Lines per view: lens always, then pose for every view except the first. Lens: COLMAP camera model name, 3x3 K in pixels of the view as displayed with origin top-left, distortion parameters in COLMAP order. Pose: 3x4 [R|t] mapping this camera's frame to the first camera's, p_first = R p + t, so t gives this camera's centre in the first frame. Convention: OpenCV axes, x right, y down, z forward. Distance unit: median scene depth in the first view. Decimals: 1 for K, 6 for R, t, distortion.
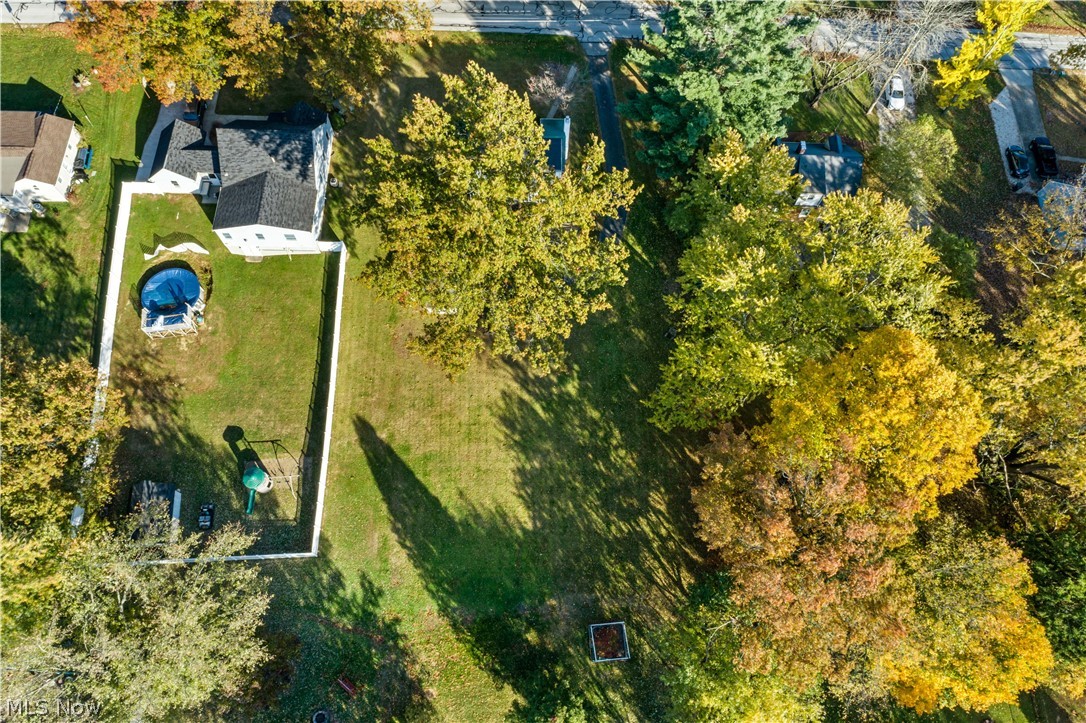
lens RADIAL K [[752.5, 0, 543.0], [0, 752.5, 361.5], [0, 0, 1]] dist [-0.006240, -0.000883]
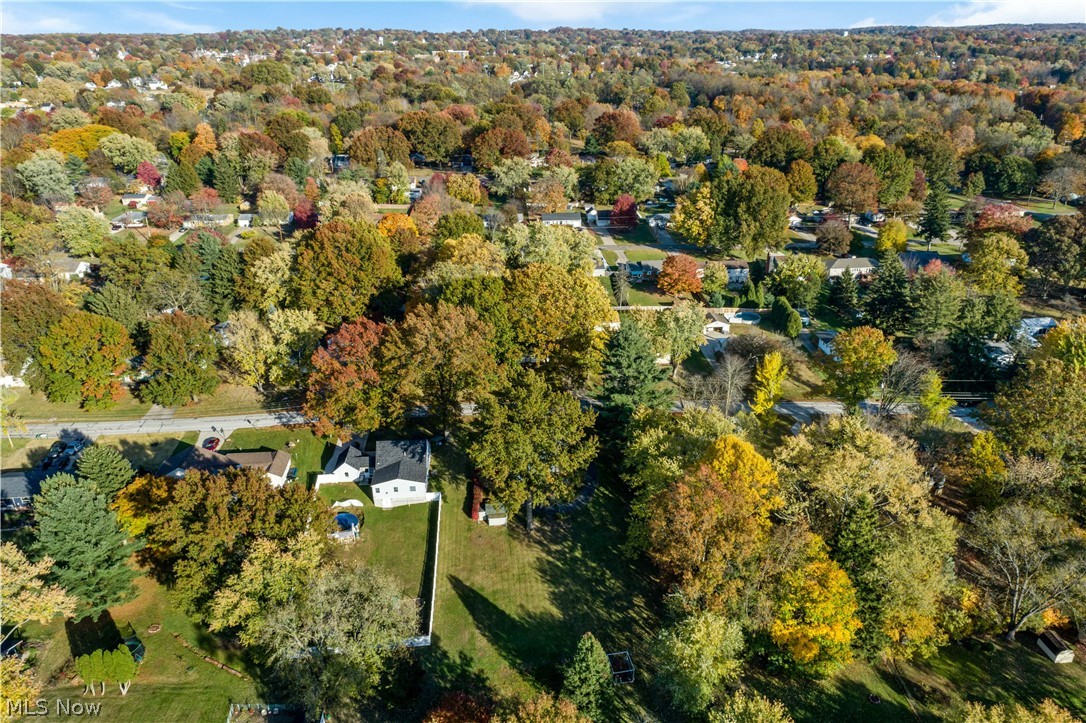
lens RADIAL K [[752.5, 0, 543.0], [0, 752.5, 361.5], [0, 0, 1]] dist [-0.006240, -0.000883]
pose [[0.995880, -0.070122, 0.057488, -0.107717], [0.090506, 0.729922, -0.677512, 0.870967], [0.005547, 0.679924, 0.733261, -0.534095]]
